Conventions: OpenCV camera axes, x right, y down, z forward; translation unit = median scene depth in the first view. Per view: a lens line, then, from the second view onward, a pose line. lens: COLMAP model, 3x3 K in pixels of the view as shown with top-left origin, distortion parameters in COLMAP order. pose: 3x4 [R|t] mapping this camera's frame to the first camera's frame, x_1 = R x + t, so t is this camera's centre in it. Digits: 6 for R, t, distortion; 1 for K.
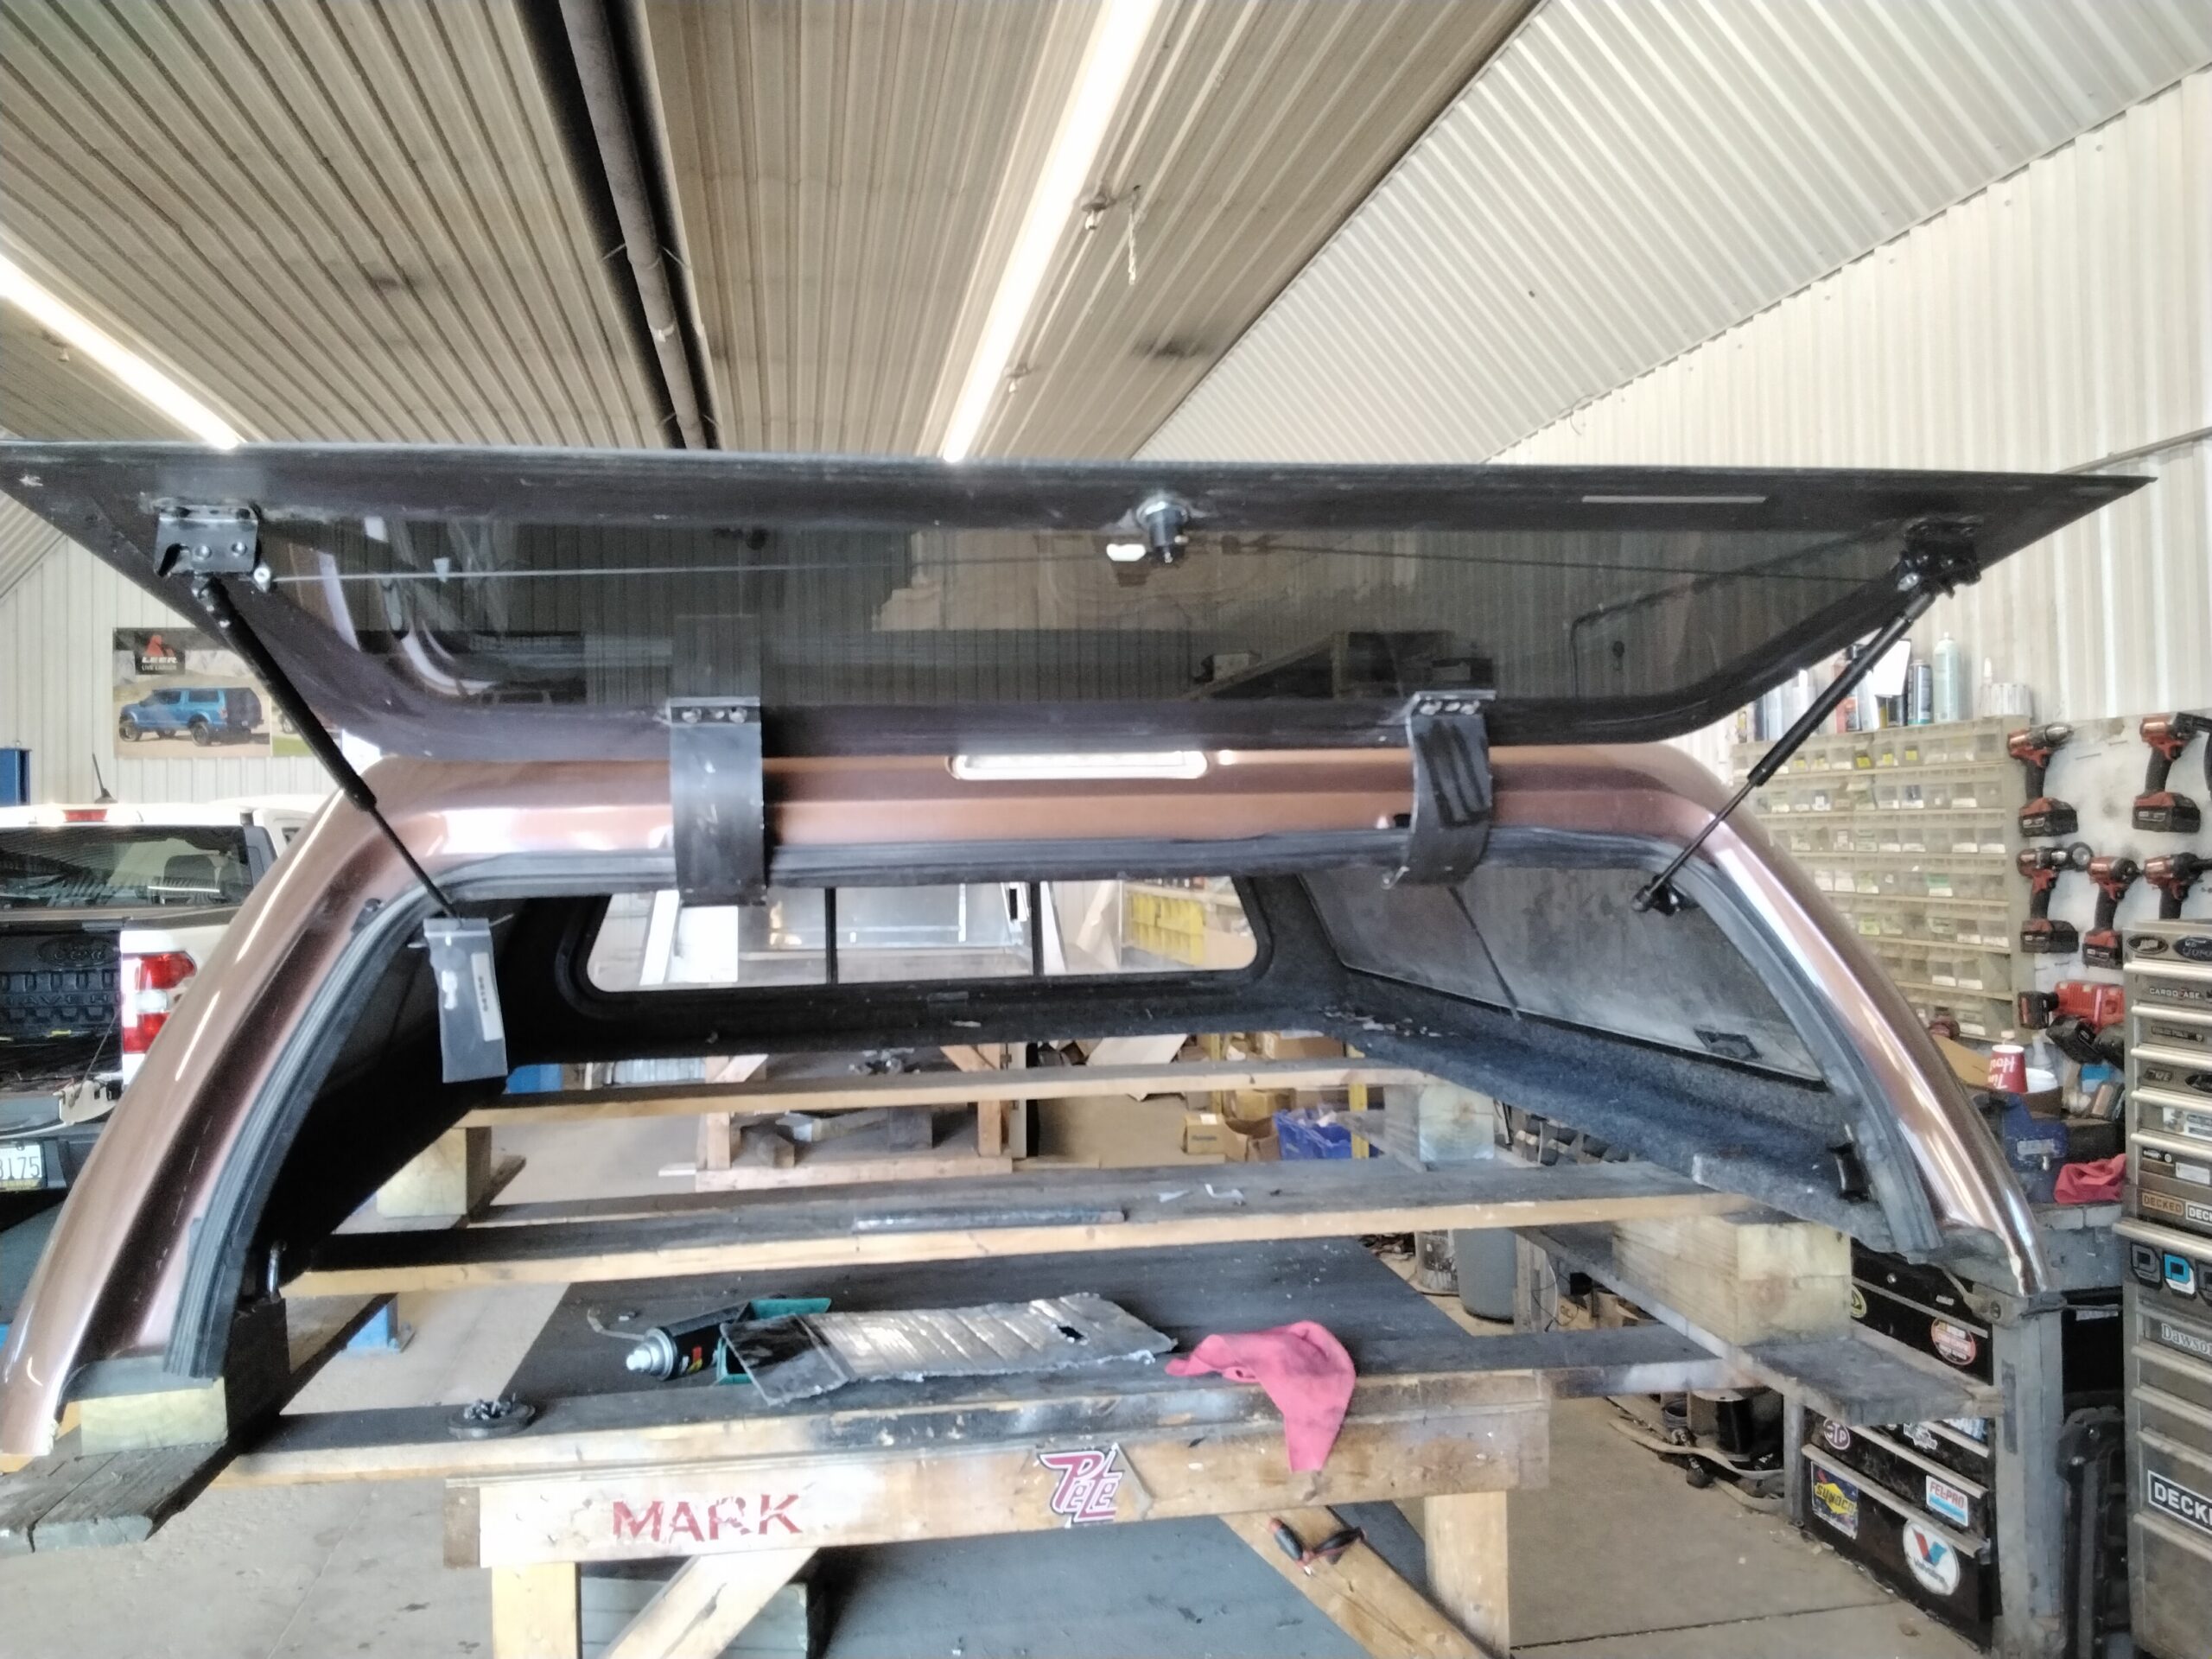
lens RADIAL K [[1720.5, 0, 1028.8], [0, 1720.5, 804.3], [0, 0, 1]] dist [-0.052991, 0.017415]
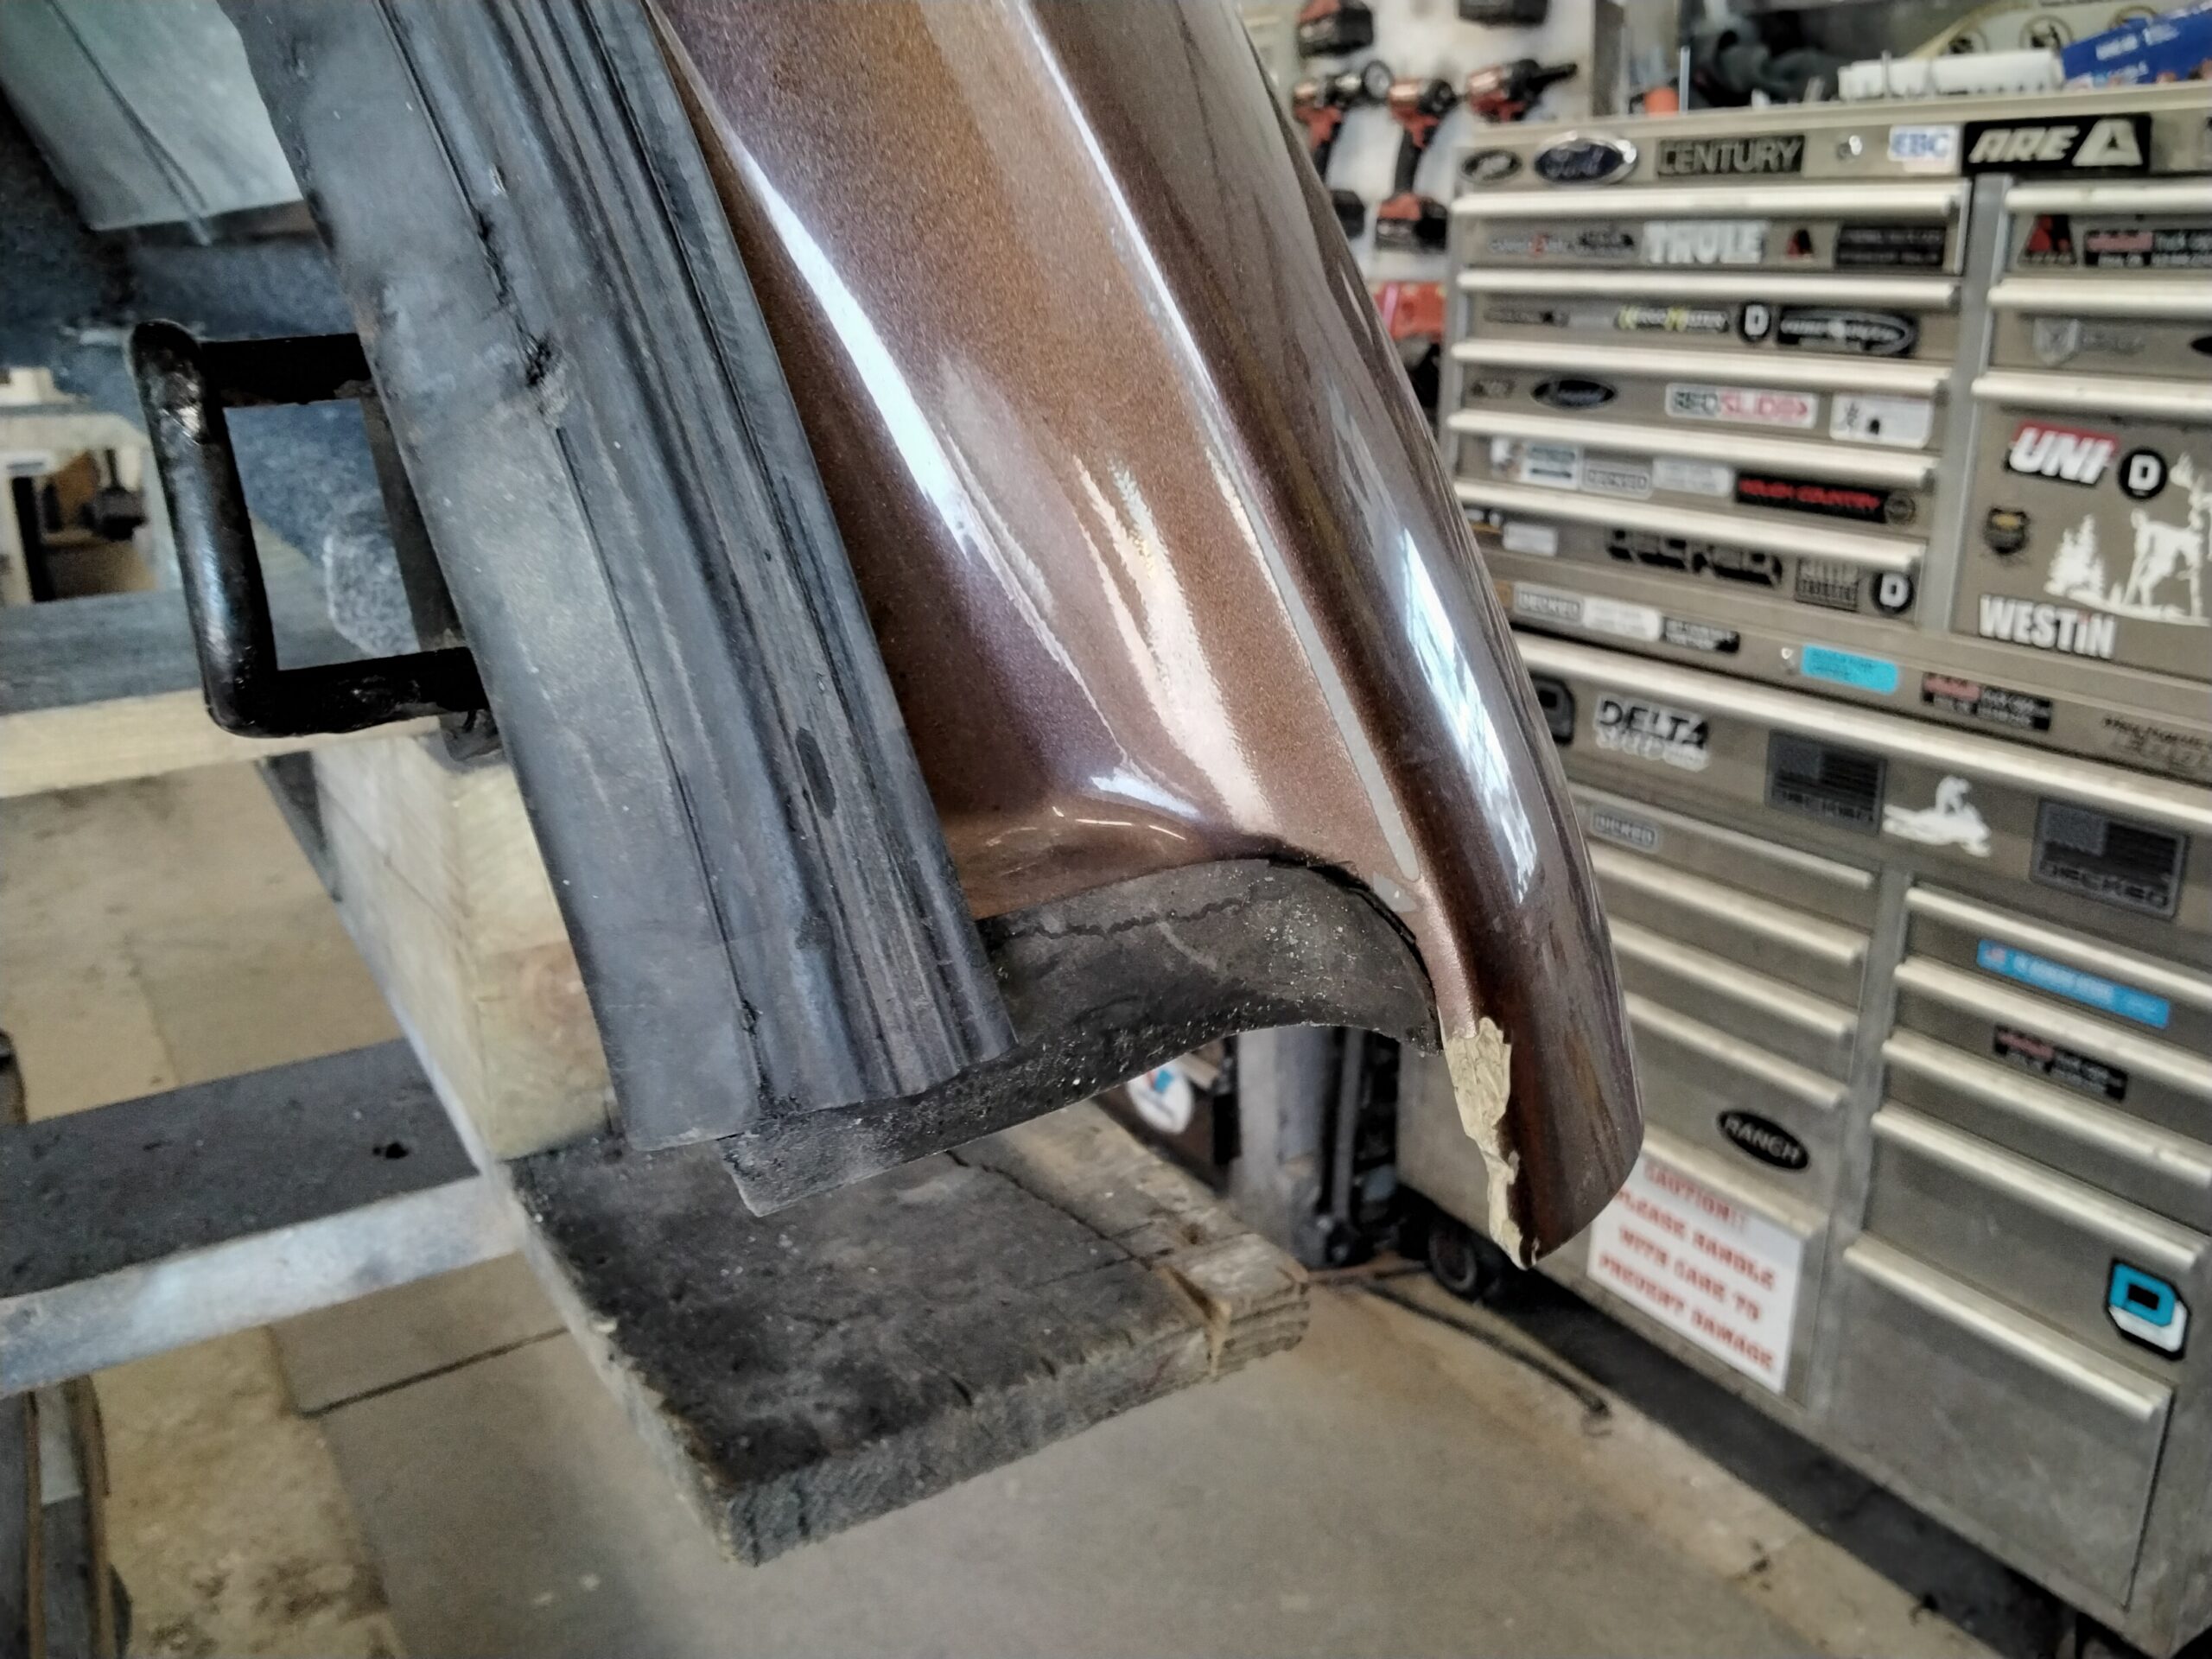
lens RADIAL K [[1799.4, 0, 1106.0], [0, 1799.4, 829.5], [0, 0, 1]] dist [-0.069719, 0.000191]
pose [[0.903186, -0.127913, 0.409748, 0.238845], [-0.014006, 0.945278, 0.325964, 0.097760], [-0.429021, -0.300145, 0.851970, 0.428358]]
